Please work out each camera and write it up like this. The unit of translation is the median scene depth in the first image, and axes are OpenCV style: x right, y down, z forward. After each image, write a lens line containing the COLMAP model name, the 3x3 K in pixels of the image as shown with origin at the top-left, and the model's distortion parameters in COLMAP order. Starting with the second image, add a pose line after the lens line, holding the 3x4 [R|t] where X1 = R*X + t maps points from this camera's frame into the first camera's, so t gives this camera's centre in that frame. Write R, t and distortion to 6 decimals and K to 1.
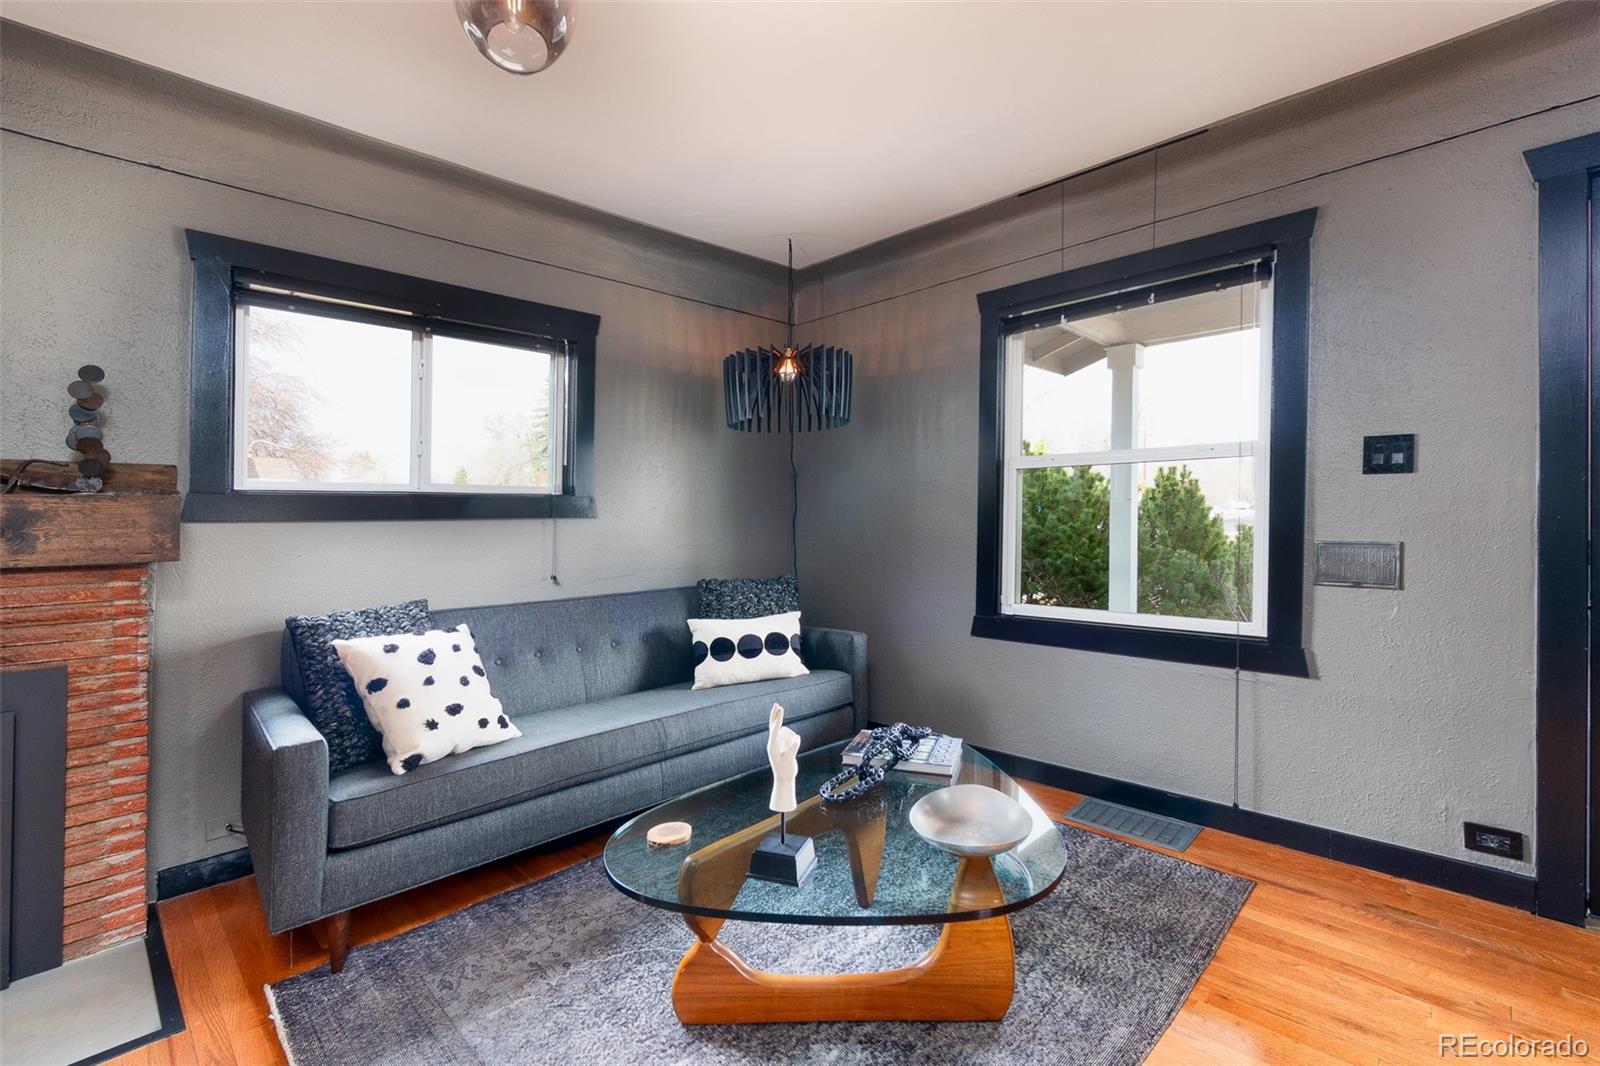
lens RADIAL K [[706.9, 0, 783.4], [0, 706.9, 511.7], [0, 0, 1]] dist [-0.000162, 0.000208]
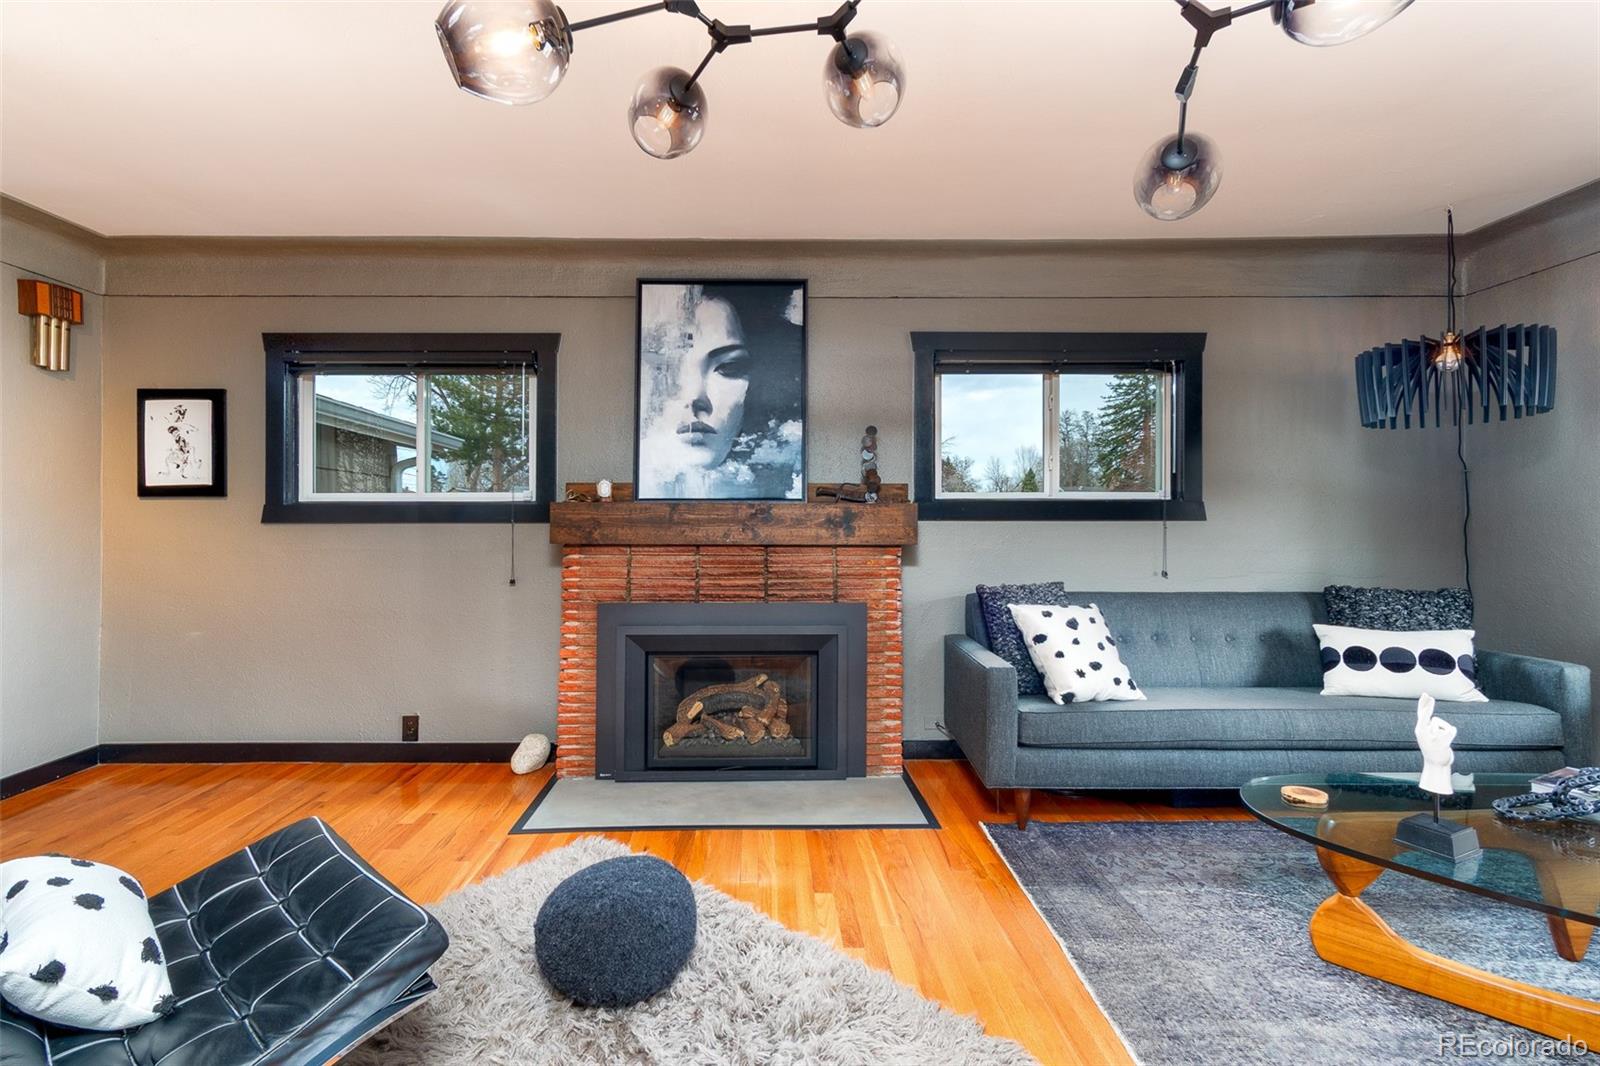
lens RADIAL K [[719.3, 0, 760.7], [0, 719.3, 493.0], [0, 0, 1]] dist [-0.002431, -0.000342]
pose [[0.713889, -0.014672, -0.700105, 0.025219], [-0.004754, 0.999656, -0.025798, -0.002304], [0.700242, 0.021745, 0.713574, -0.357186]]
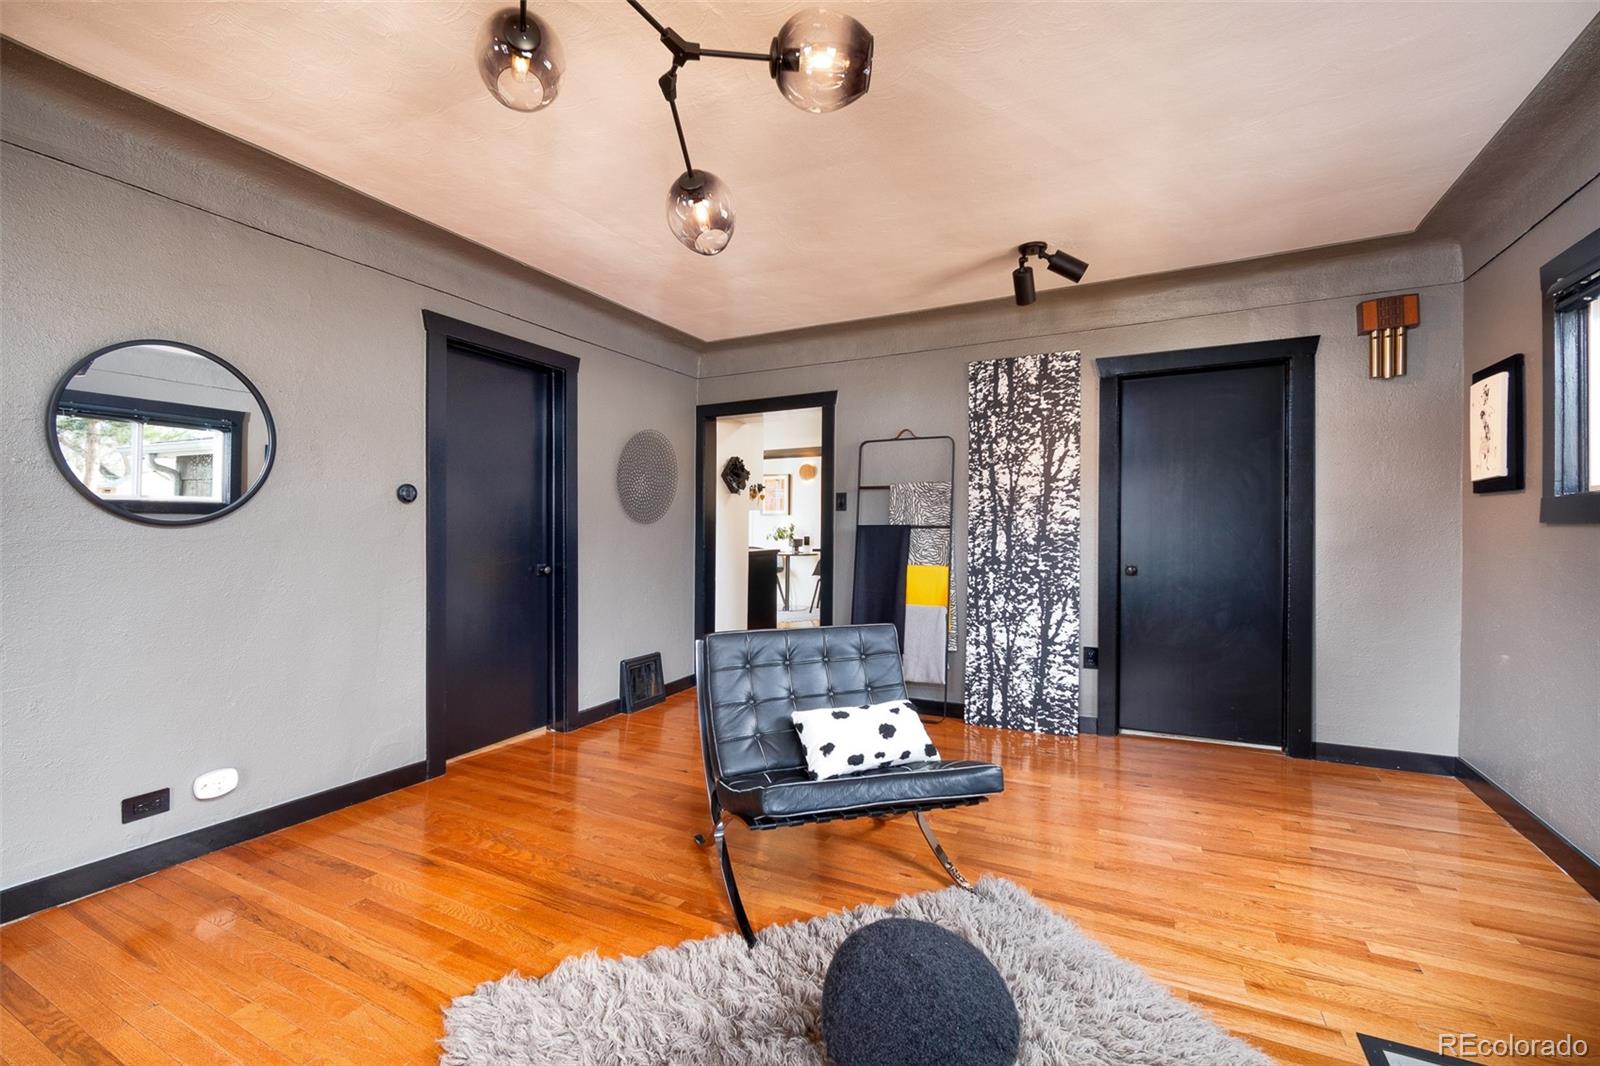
lens RADIAL K [[697.3, 0, 819.5], [0, 697.3, 528.8], [0, 0, 1]] dist [-0.000414, 0.000121]
pose [[-0.950165, 0.008357, -0.311636, -0.383606], [0.005372, 0.999931, 0.010434, 0.017041], [0.311702, 0.008240, -0.950144, 0.683653]]
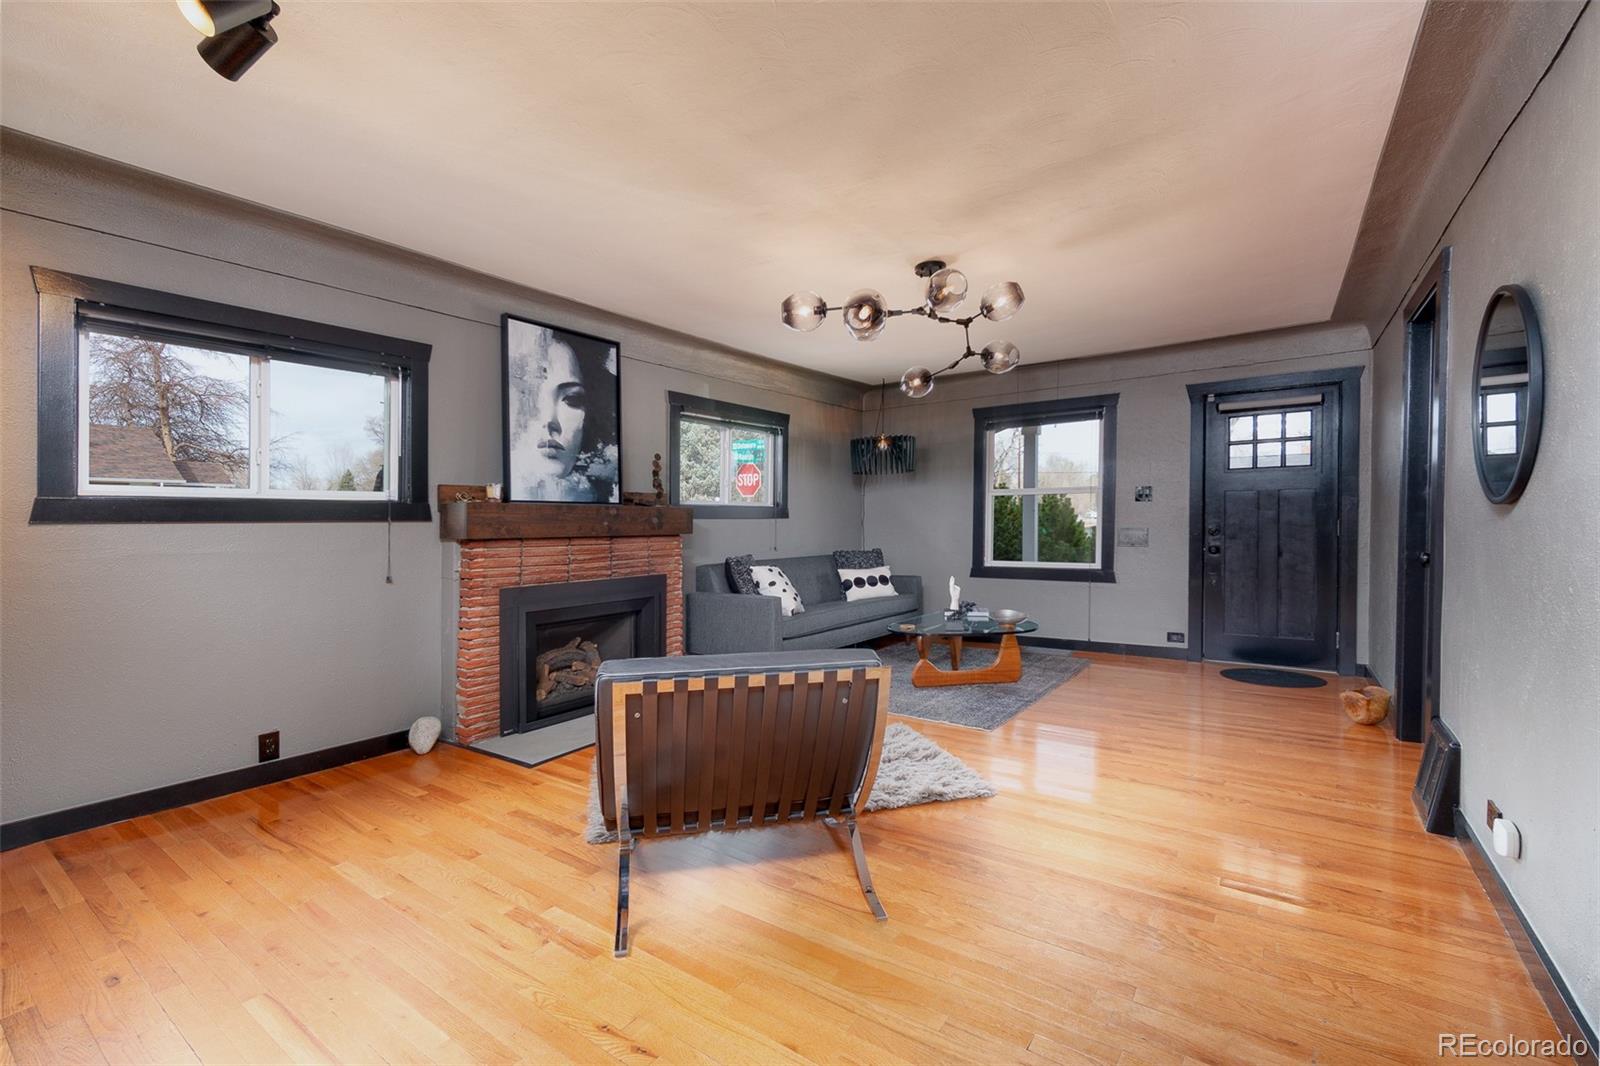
lens RADIAL K [[706.9, 0, 783.4], [0, 706.9, 511.7], [0, 0, 1]] dist [-0.000162, 0.000208]
pose [[0.987945, 0.006593, 0.154662, -0.813507], [-0.005041, 0.999933, -0.010422, 0.014417], [-0.154721, 0.009517, 0.987912, -1.300989]]
